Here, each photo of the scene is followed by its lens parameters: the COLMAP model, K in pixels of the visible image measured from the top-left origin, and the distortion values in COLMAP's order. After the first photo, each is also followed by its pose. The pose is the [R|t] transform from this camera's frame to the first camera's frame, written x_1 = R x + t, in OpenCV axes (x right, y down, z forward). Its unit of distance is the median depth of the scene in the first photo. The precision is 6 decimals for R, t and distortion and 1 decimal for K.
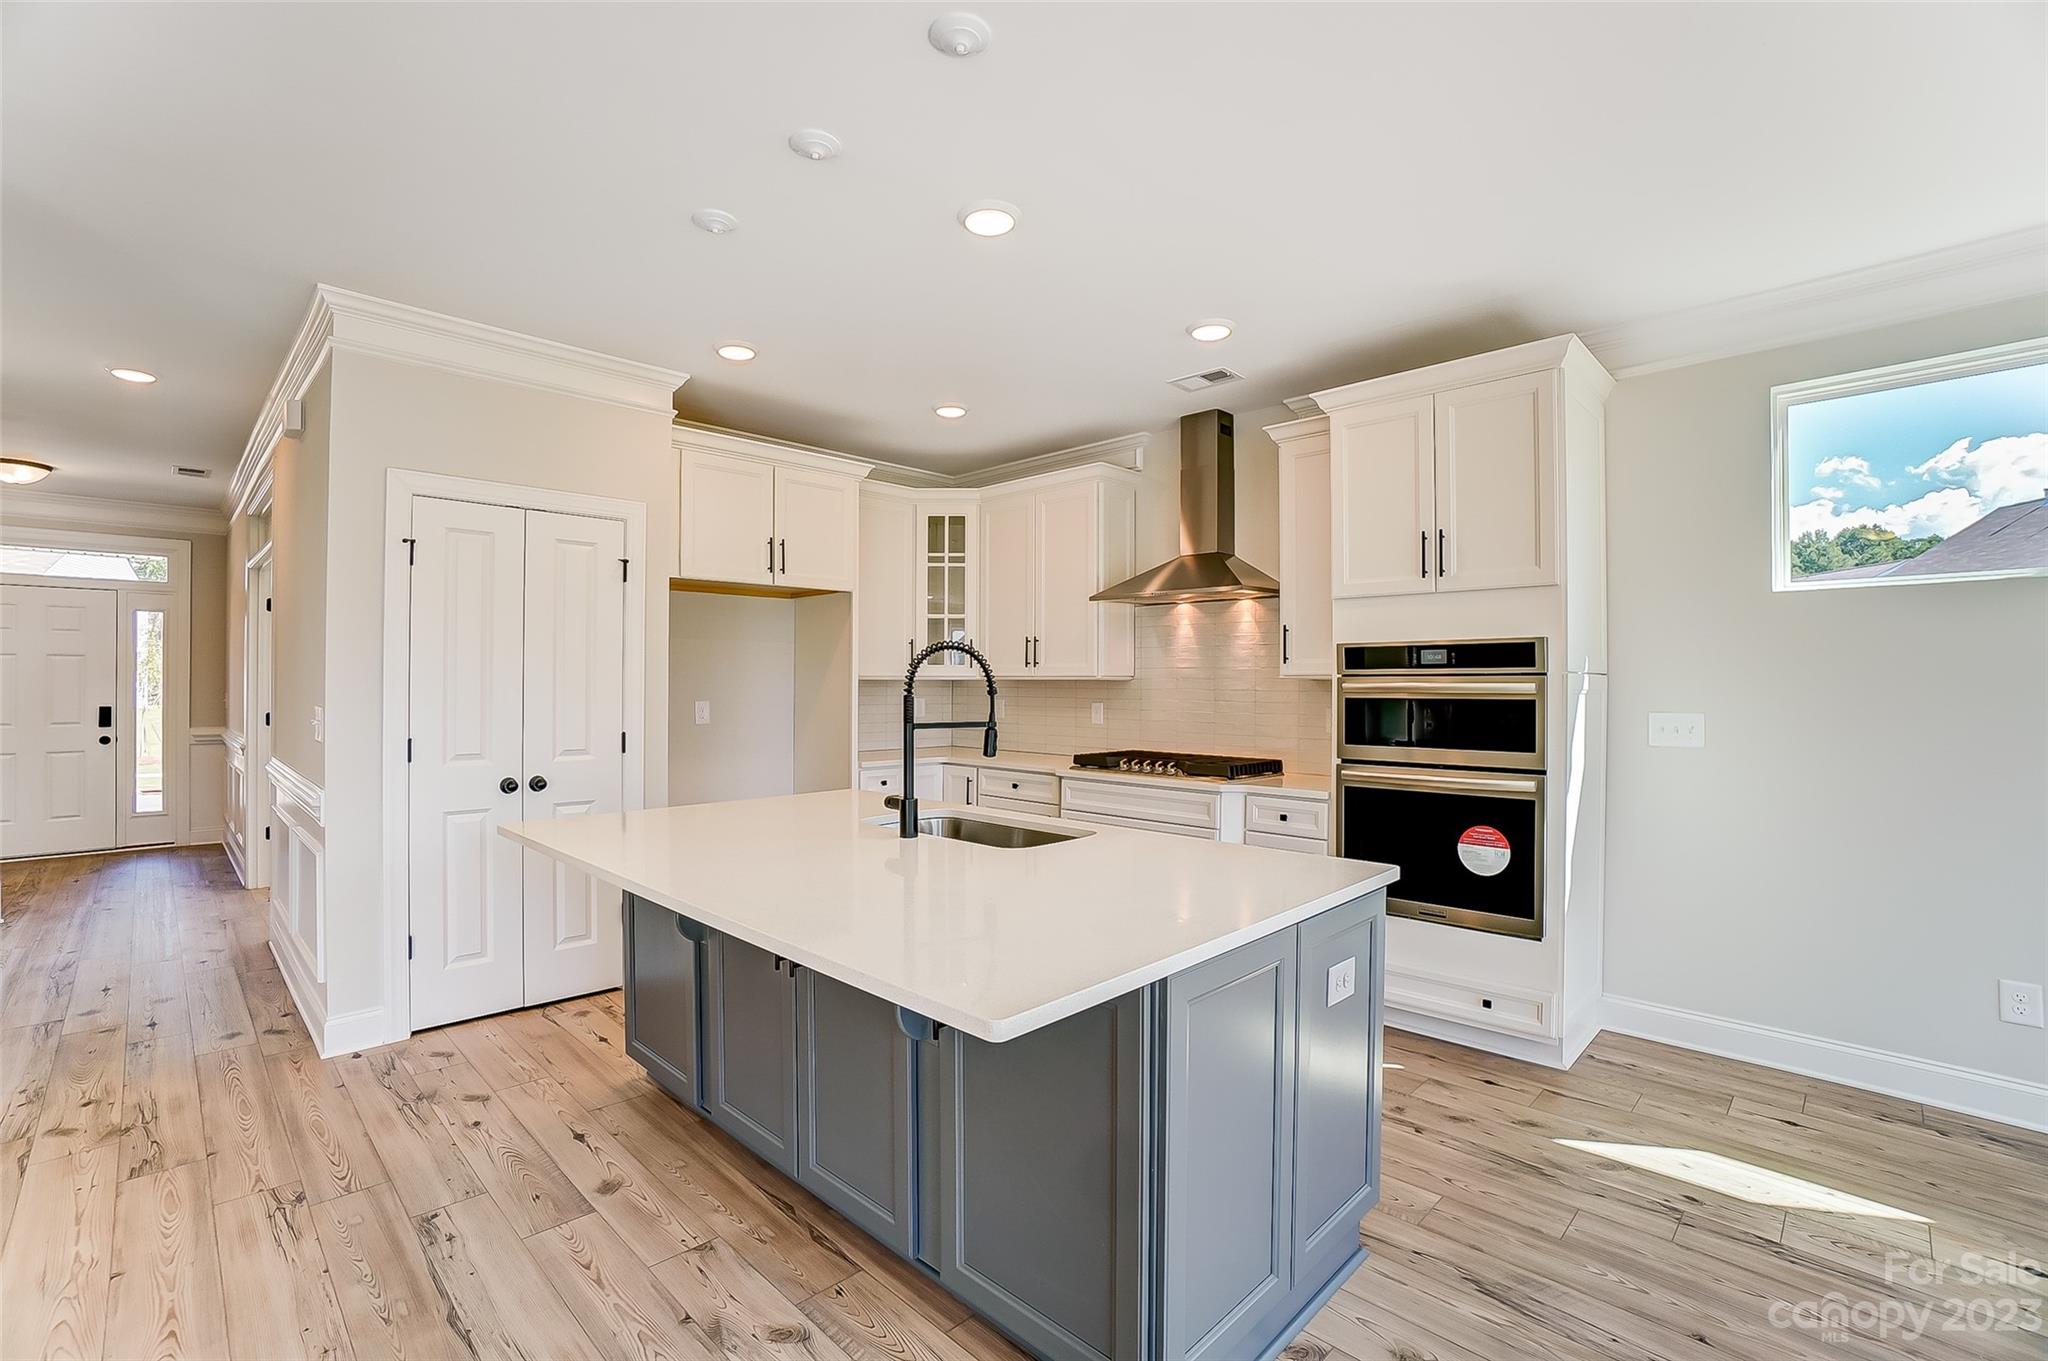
lens RADIAL K [[901.0, 0, 1002.7], [0, 901.0, 682.0], [0, 0, 1]] dist [-0.050109, 0.012789]
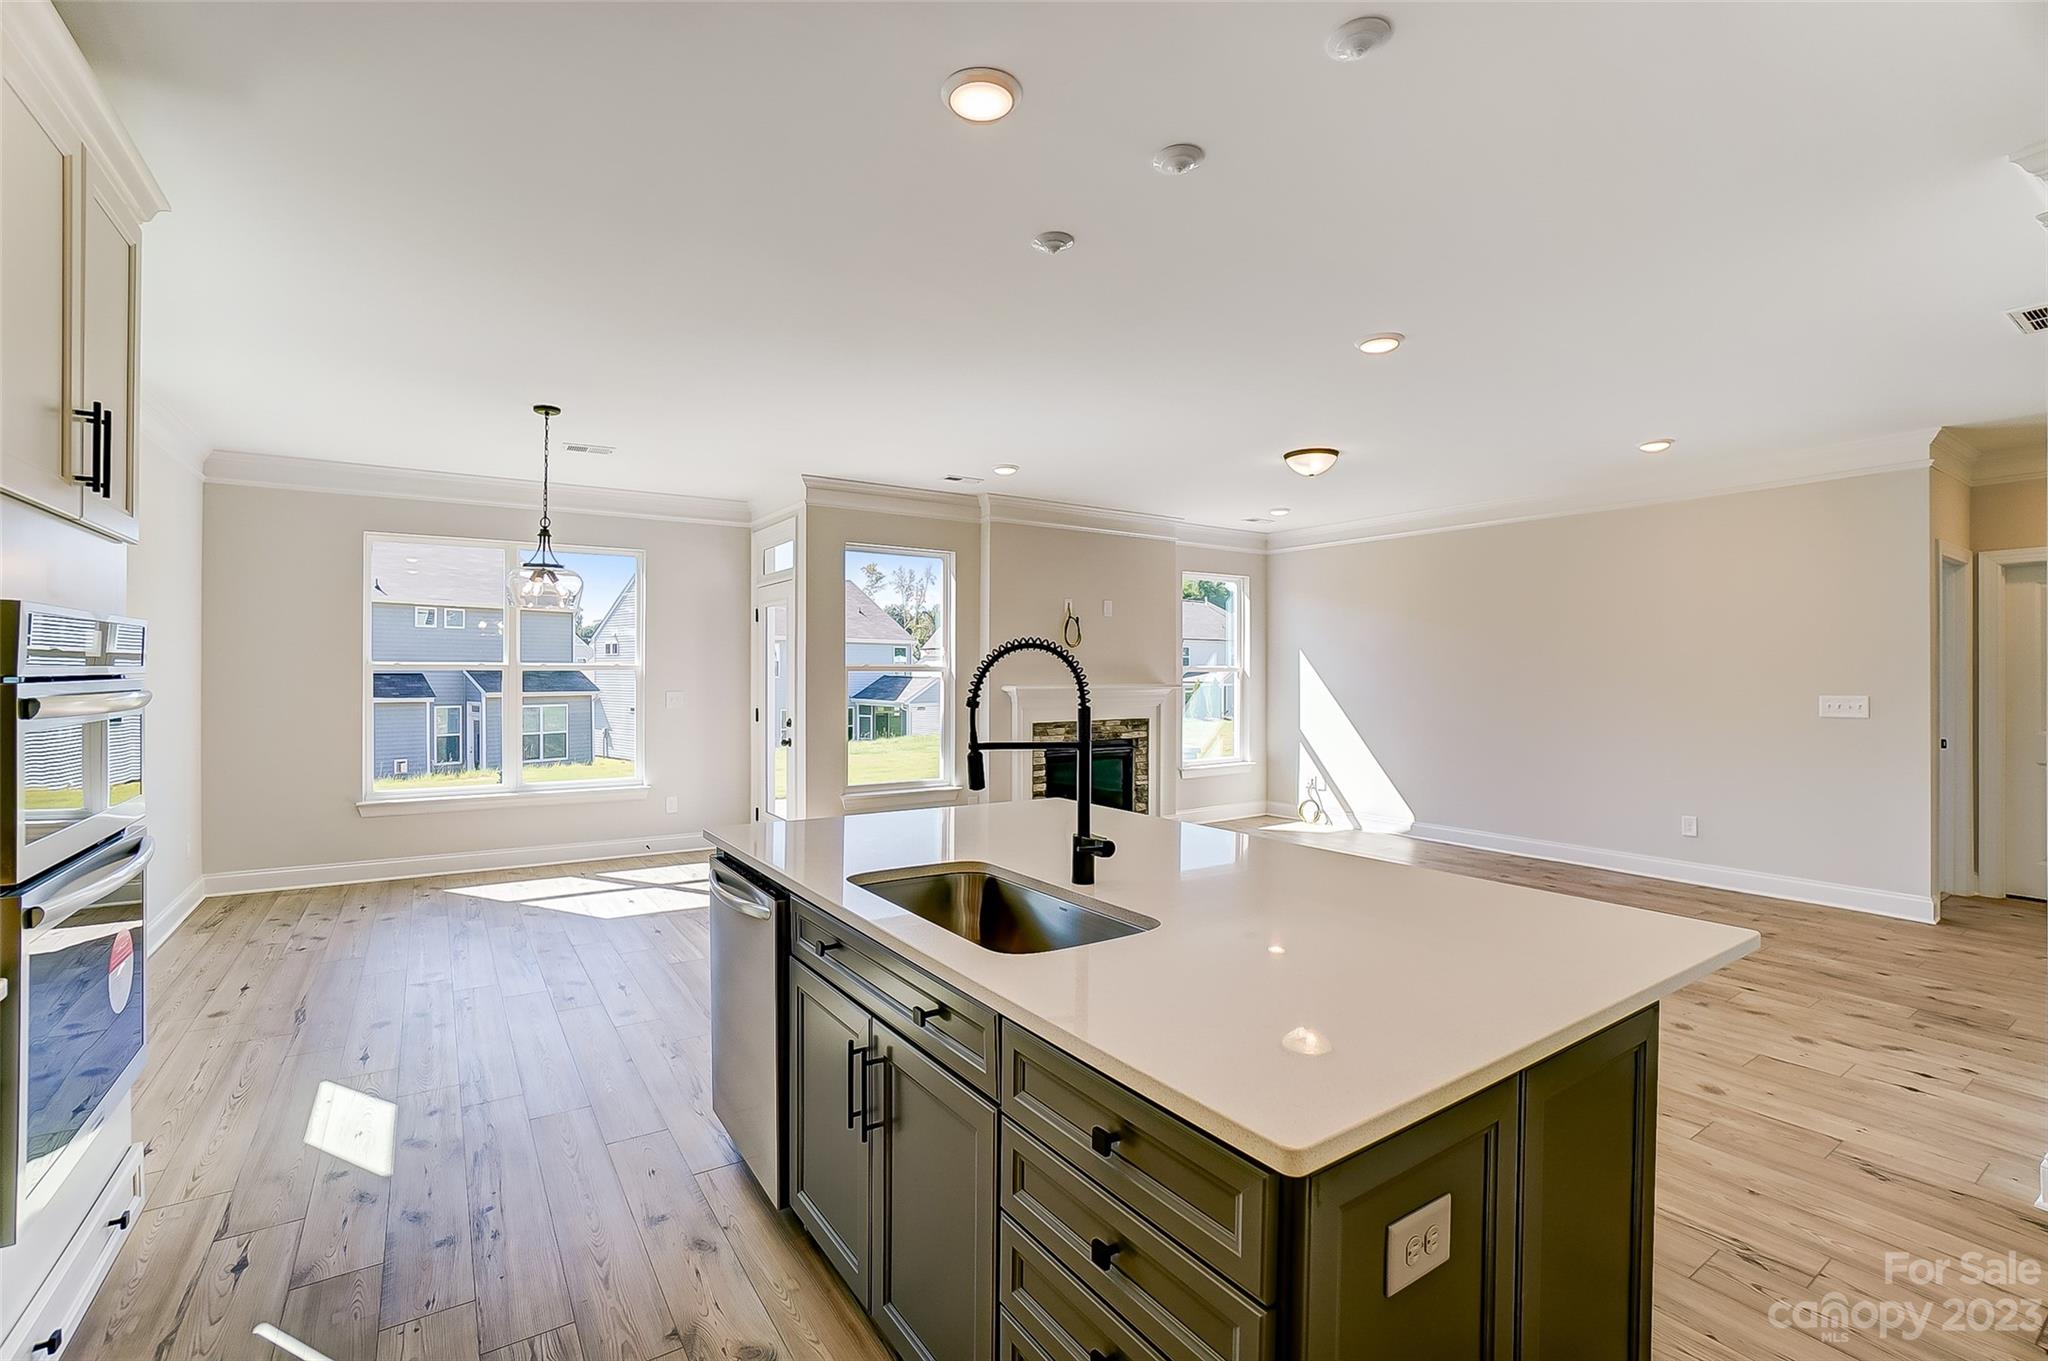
lens RADIAL K [[901.0, 0, 1011.0], [0, 901.0, 665.7], [0, 0, 1]] dist [-0.050109, 0.012789]
pose [[-0.981131, 0.000072, 0.193344, -0.144289], [-0.001709, 0.999958, -0.009044, -0.009295], [-0.193336, -0.009204, -0.981089, 1.292066]]
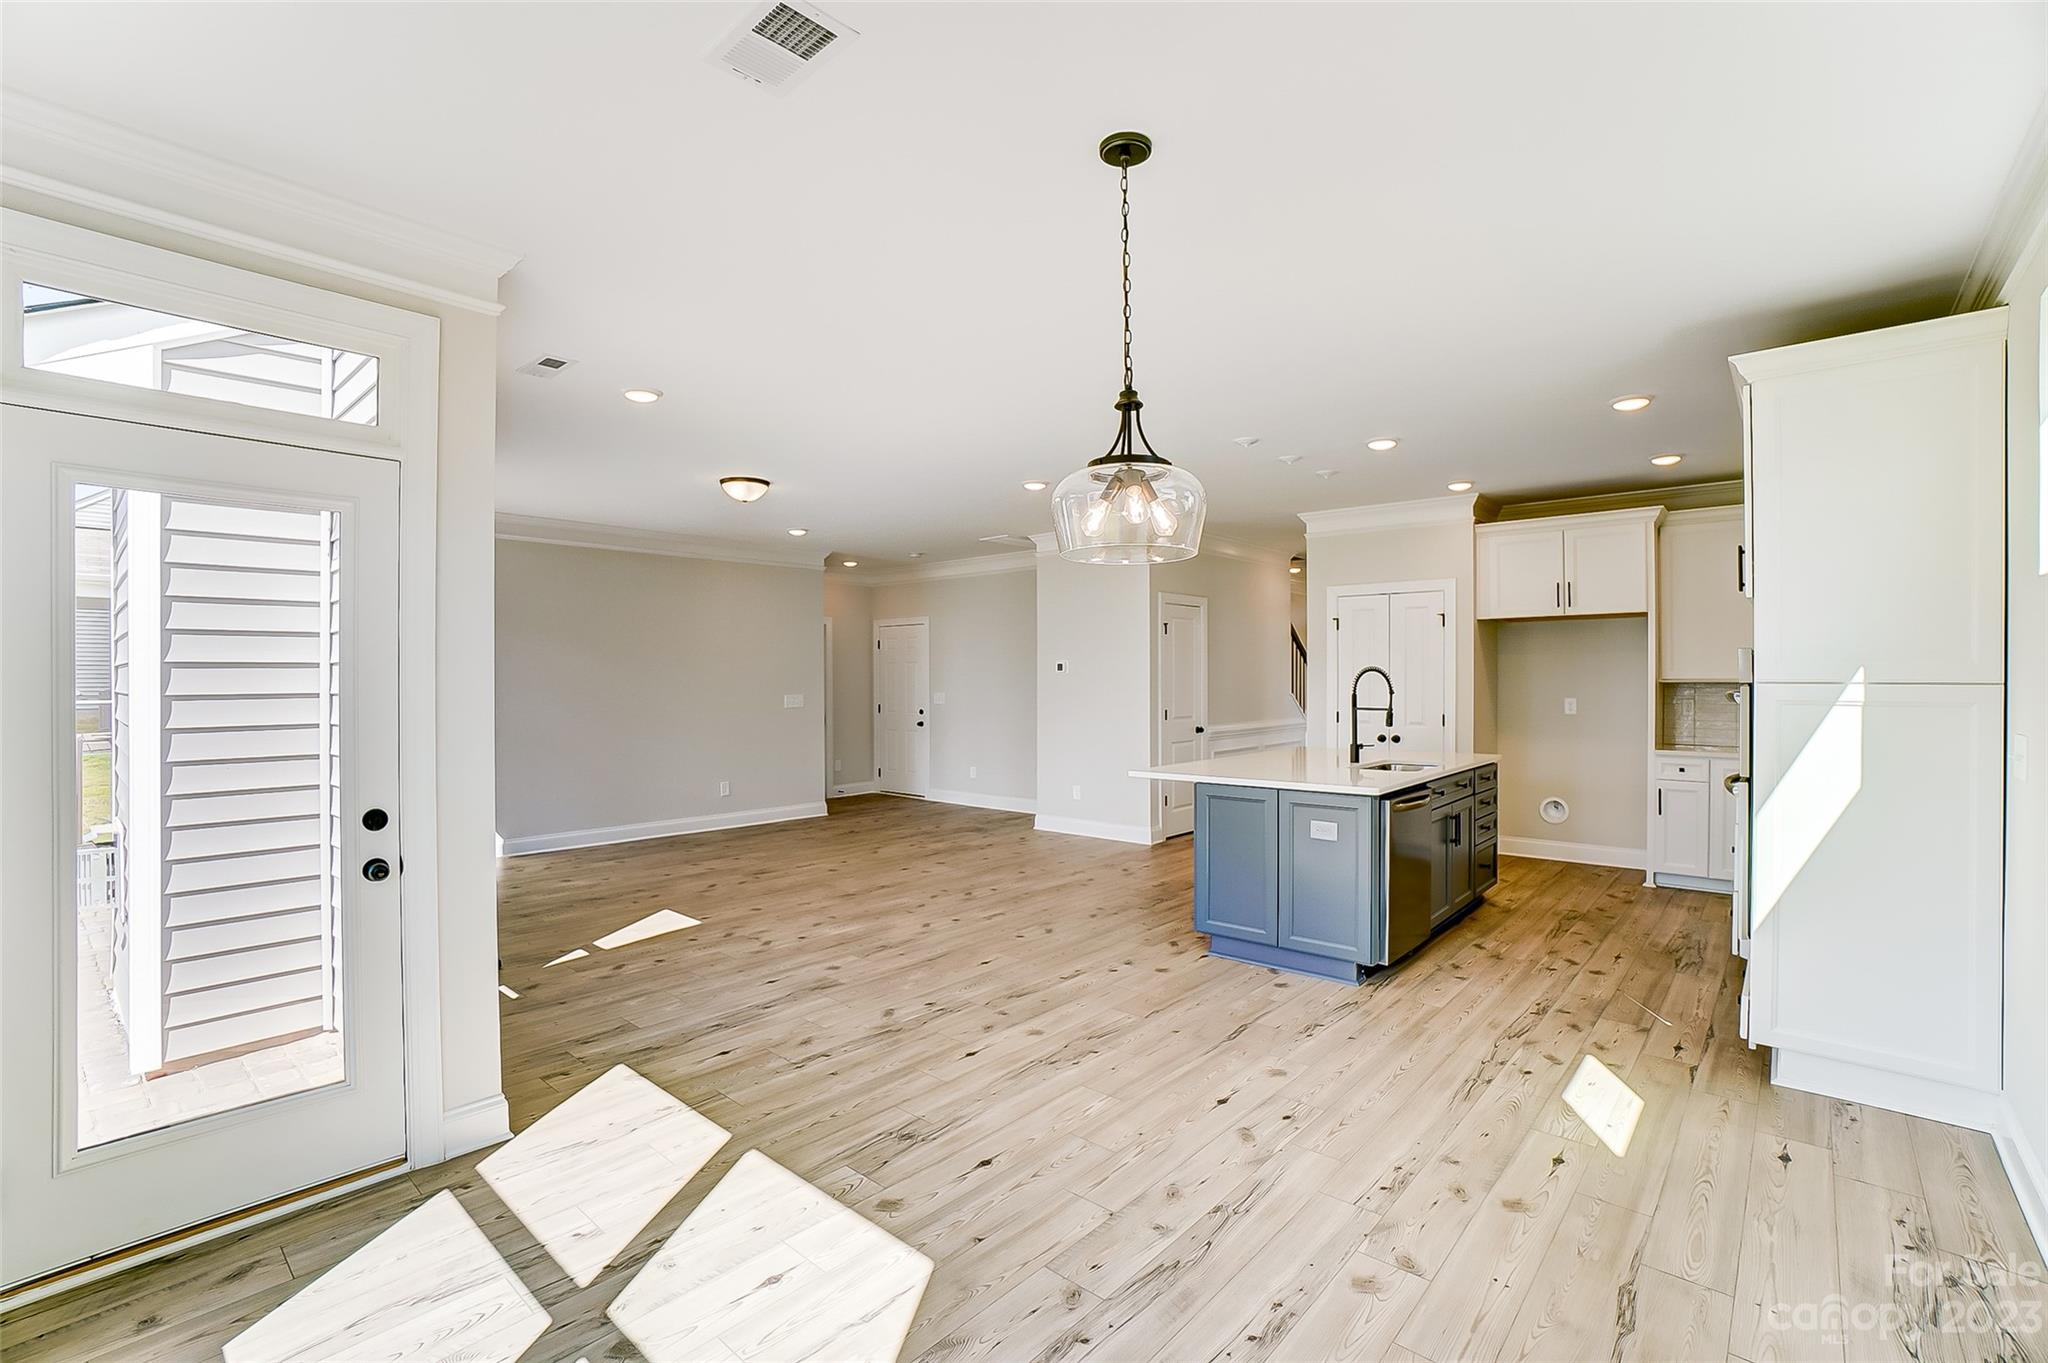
lens RADIAL K [[901.0, 0, 1002.5], [0, 901.0, 676.6], [0, 0, 1]] dist [-0.050109, 0.012789]
pose [[0.052886, -0.003915, -0.998593, 1.346782], [0.004893, 0.999981, -0.003662, -0.014626], [0.998589, -0.004692, 0.052904, 0.068332]]
